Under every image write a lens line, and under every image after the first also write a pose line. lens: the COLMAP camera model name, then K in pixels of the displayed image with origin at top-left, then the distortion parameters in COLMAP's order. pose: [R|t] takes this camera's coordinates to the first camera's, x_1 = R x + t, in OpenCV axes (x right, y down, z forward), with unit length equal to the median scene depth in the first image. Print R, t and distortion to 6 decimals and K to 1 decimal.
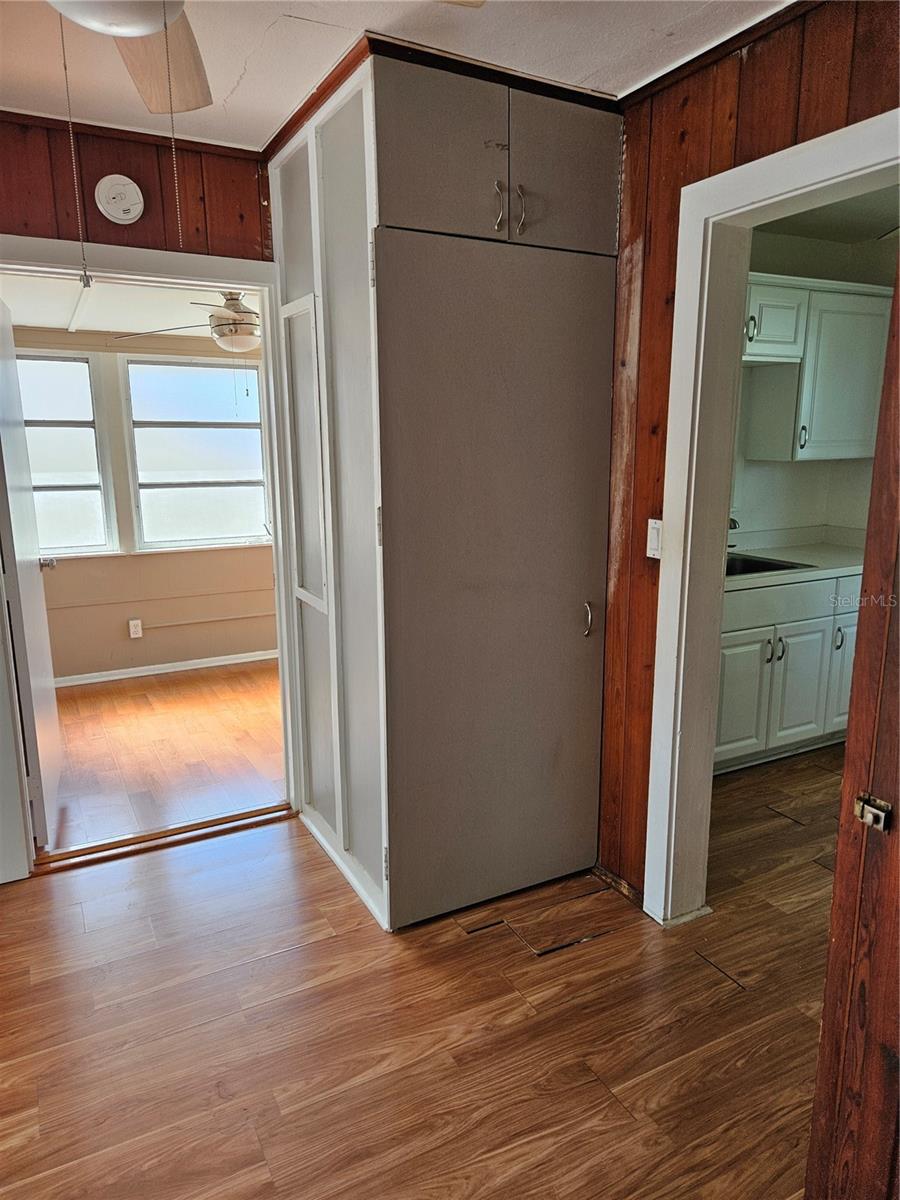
lens RADIAL K [[808.6, 0, 462.0], [0, 808.6, 595.0], [0, 0, 1]] dist [0.068146, -0.058770]
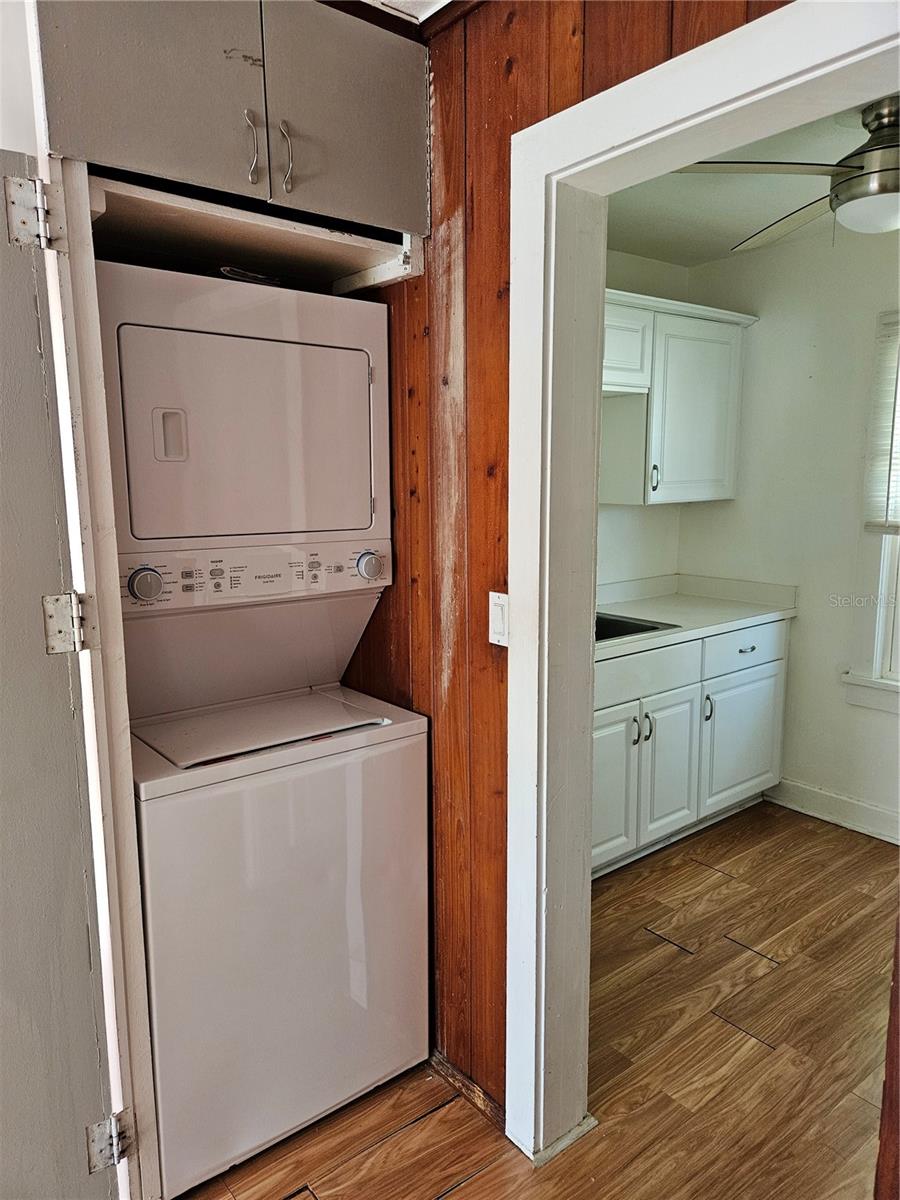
lens RADIAL K [[808.6, 0, 443.5], [0, 808.6, 594.0], [0, 0, 1]] dist [0.068146, -0.058770]
pose [[0.984999, -0.034741, 0.169025, 0.060841], [0.043023, 0.998034, -0.045584, -0.054940], [-0.167109, 0.052172, 0.984557, 0.266658]]
